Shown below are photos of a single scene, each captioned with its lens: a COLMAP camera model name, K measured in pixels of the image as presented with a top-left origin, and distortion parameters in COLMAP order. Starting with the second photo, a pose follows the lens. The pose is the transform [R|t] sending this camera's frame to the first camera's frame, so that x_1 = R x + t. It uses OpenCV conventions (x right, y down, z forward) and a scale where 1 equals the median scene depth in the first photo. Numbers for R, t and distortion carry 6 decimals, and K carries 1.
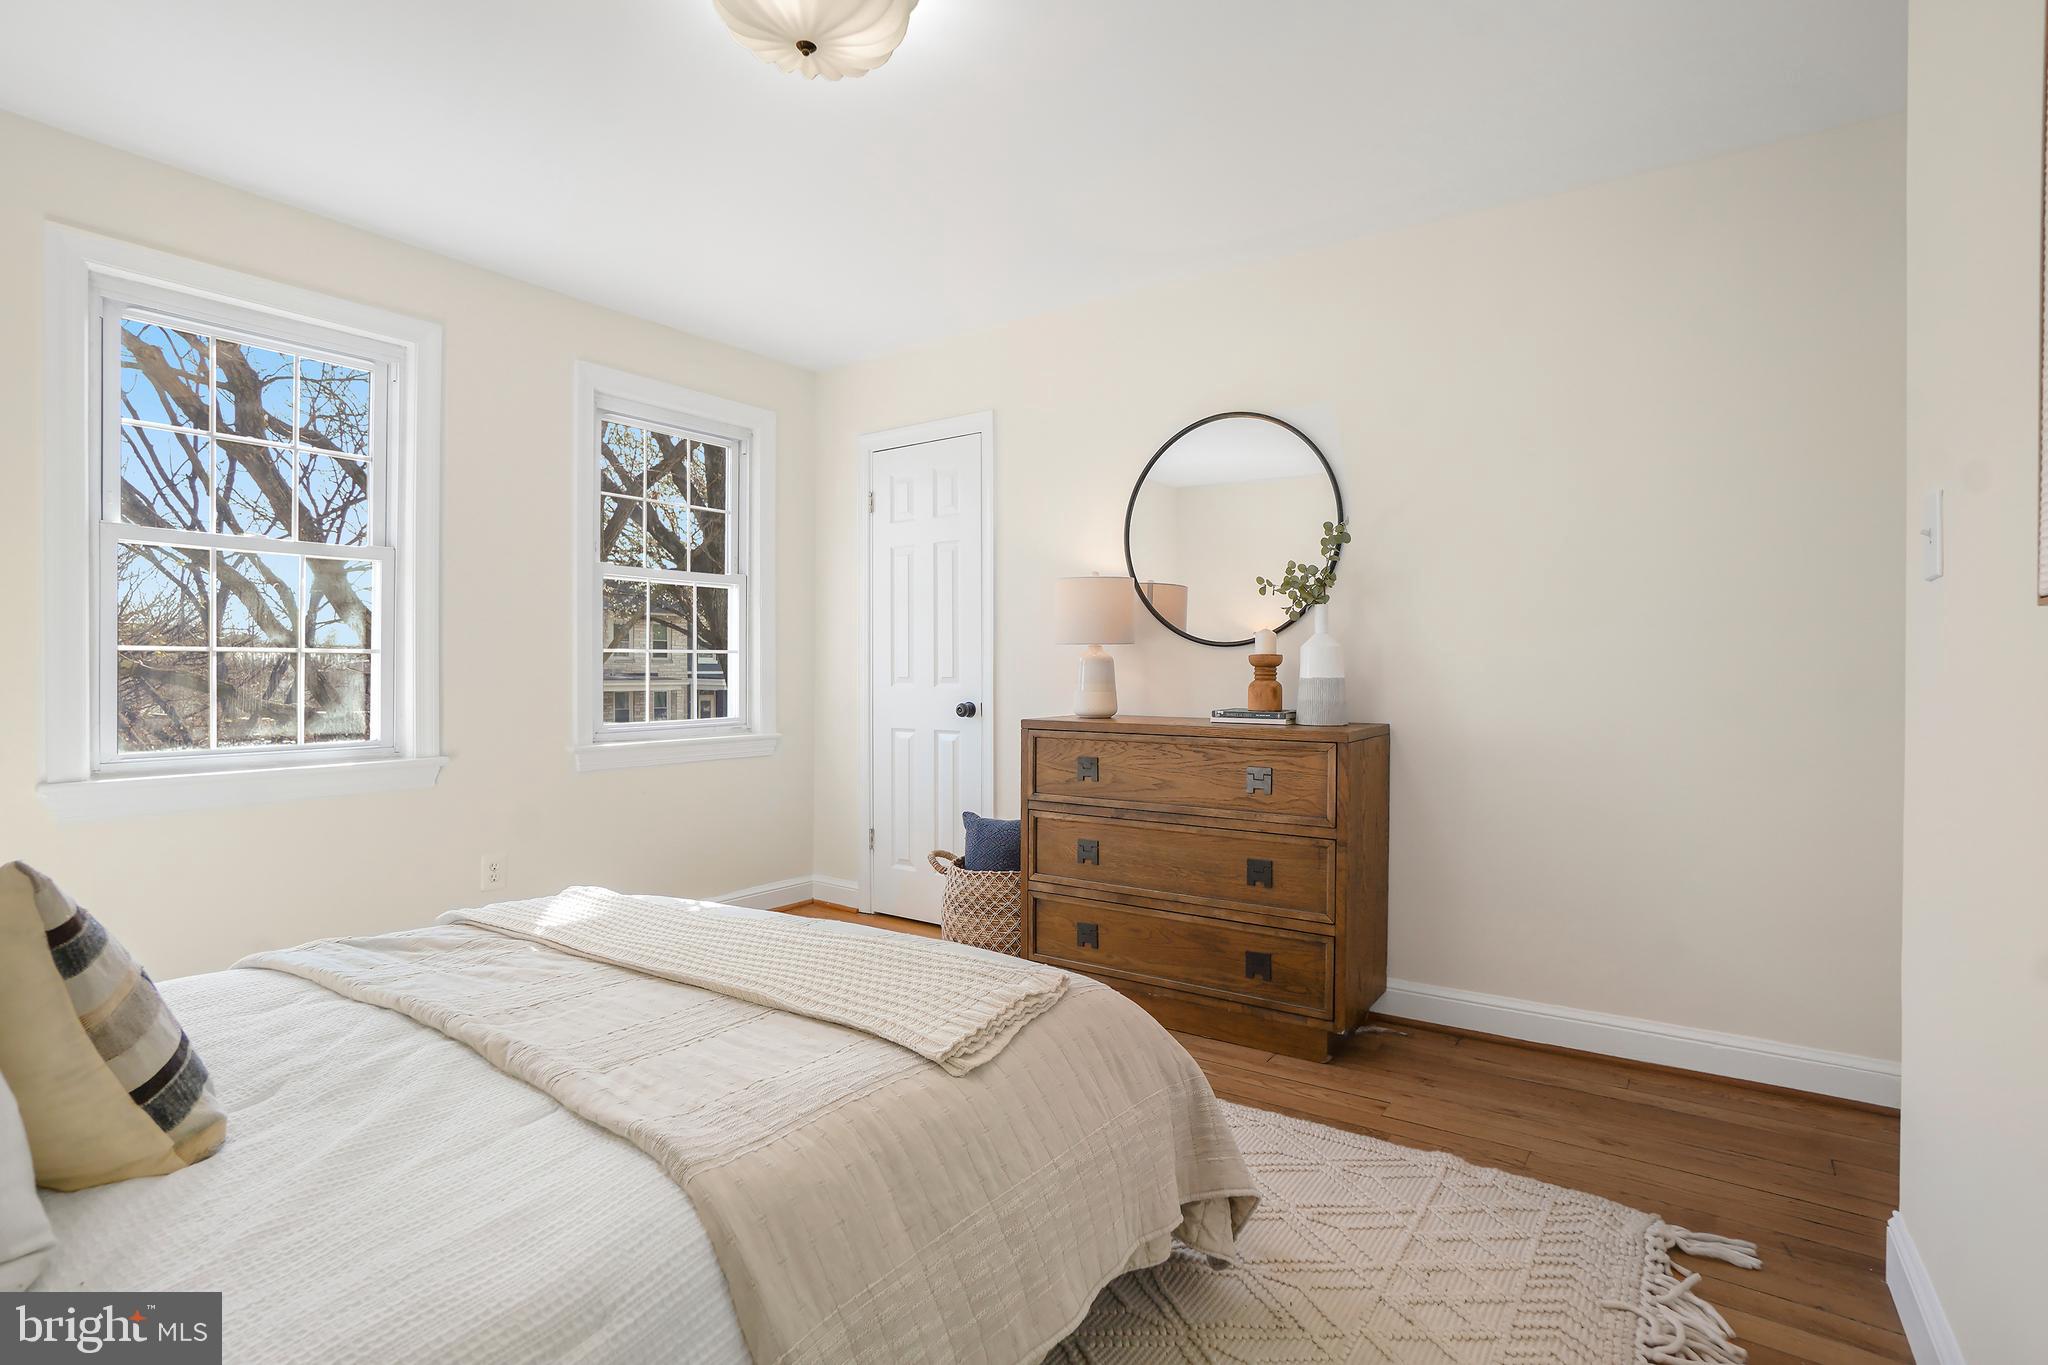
lens RADIAL K [[967.4, 0, 1018.2], [0, 967.4, 683.7], [0, 0, 1]] dist [-0.059431, 0.027004]
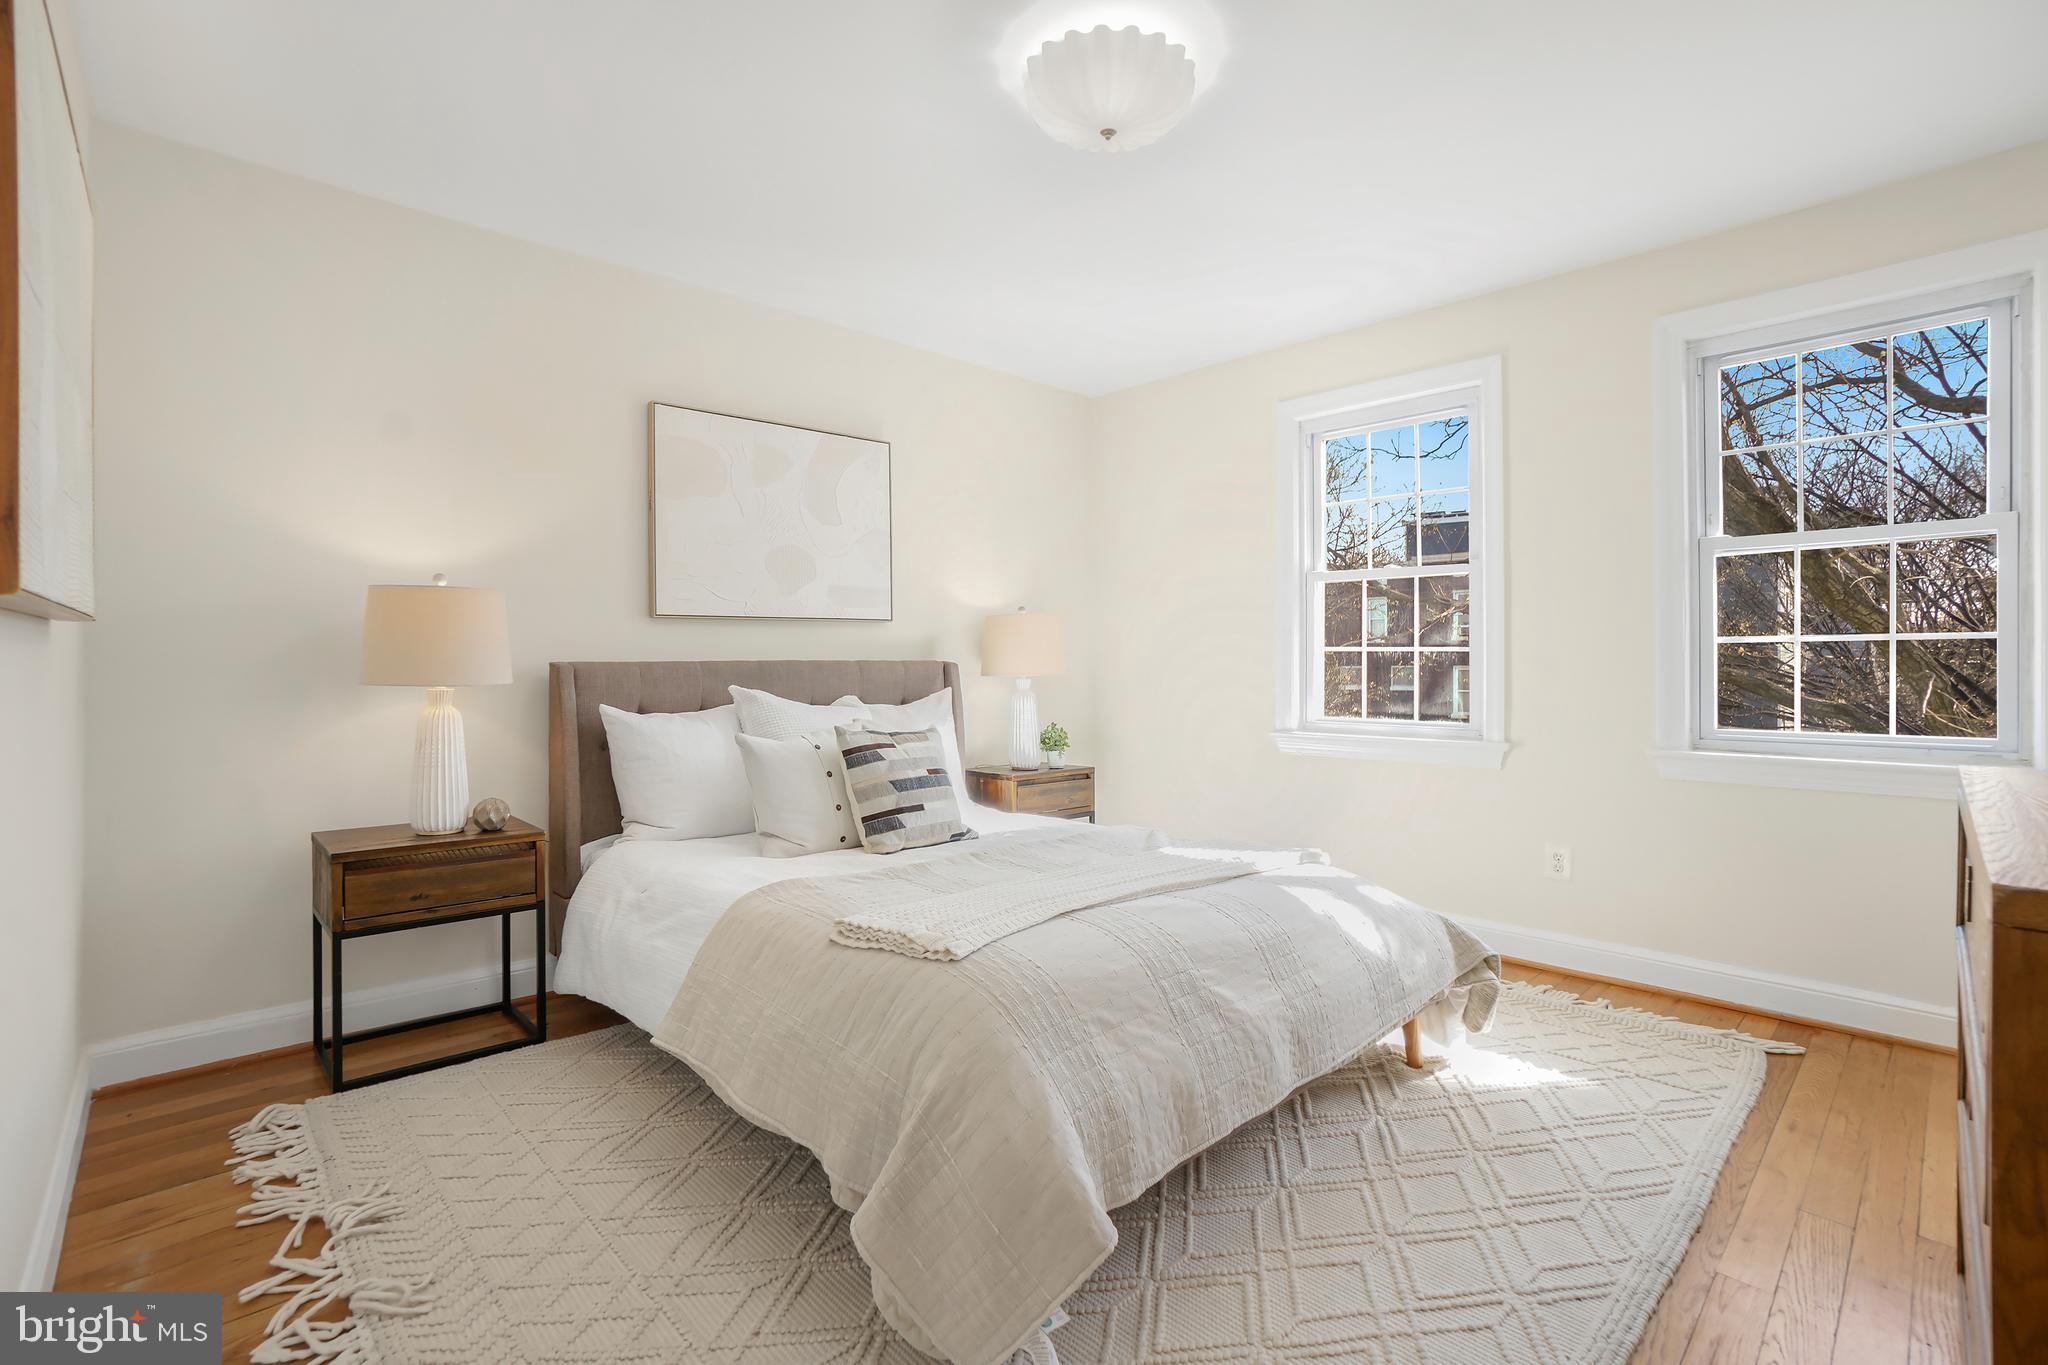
lens RADIAL K [[926.3, 0, 1031.2], [0, 926.3, 700.6], [0, 0, 1]] dist [-0.054509, 0.022075]
pose [[-0.171896, 0.046196, -0.984031, 0.567483], [-0.009311, 0.998779, 0.048515, -0.020305], [0.985071, 0.017502, -0.171256, 0.673663]]
